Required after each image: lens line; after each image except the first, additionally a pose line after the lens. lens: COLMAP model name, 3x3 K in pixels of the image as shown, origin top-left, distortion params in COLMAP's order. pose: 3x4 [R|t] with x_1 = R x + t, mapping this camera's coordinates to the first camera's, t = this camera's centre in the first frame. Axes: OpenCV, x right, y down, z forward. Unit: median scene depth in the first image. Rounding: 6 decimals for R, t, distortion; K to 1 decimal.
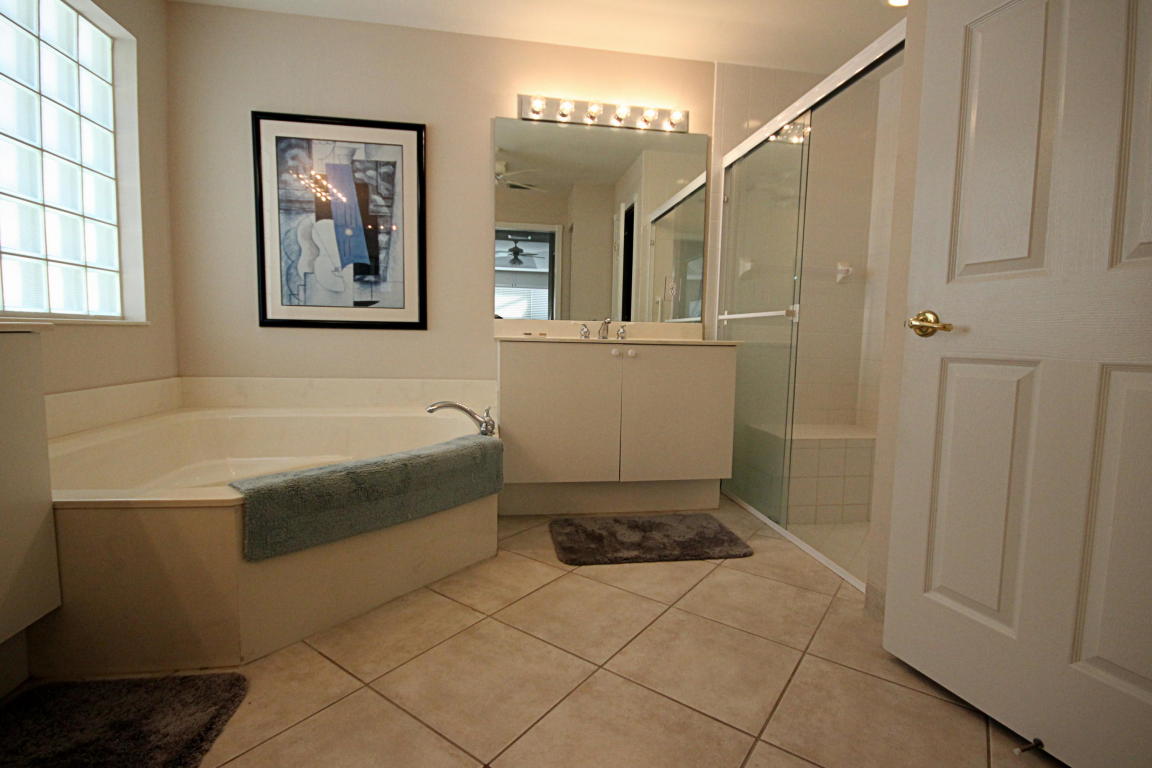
lens RADIAL K [[529.2, 0, 577.7], [0, 529.2, 381.5], [0, 0, 1]] dist [-0.000642, -0.006847]
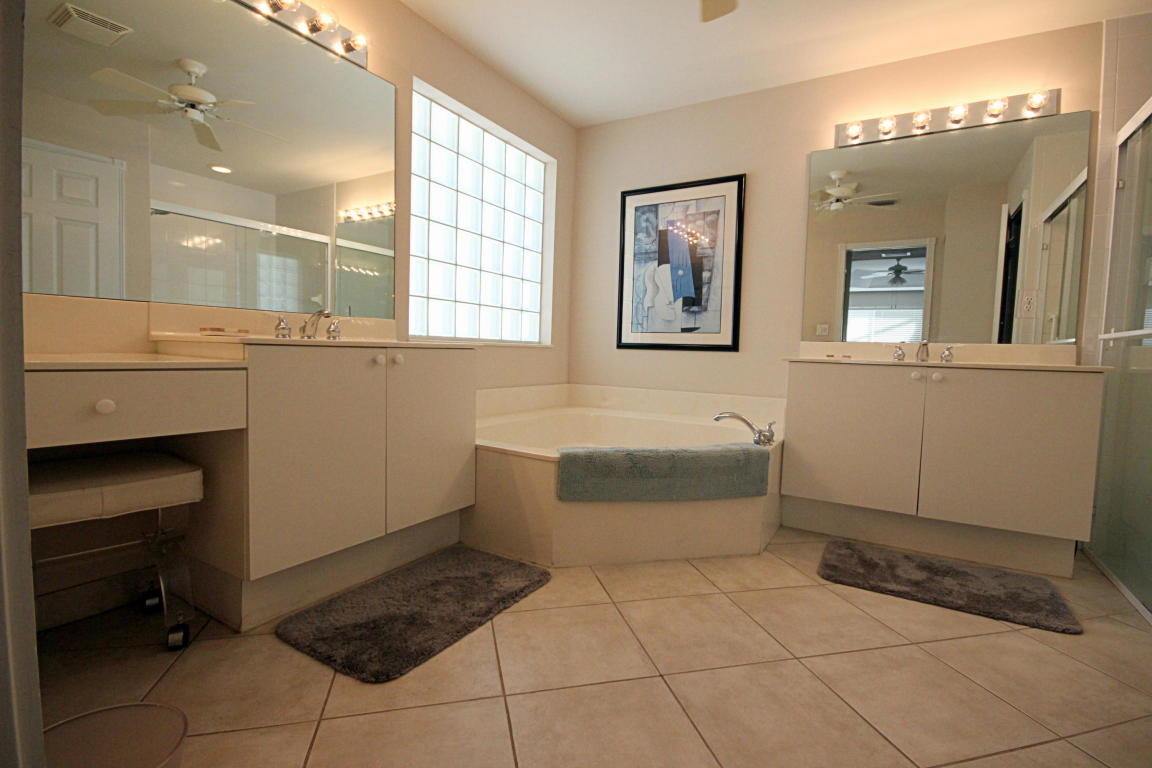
lens RADIAL K [[529.2, 0, 595.9], [0, 529.2, 382.1], [0, 0, 1]] dist [-0.000642, -0.006847]
pose [[0.774208, 0.037818, -0.631800, 0.222803], [-0.068171, 0.997389, -0.023836, 0.017498], [0.629249, 0.061524, 0.774765, -0.074658]]
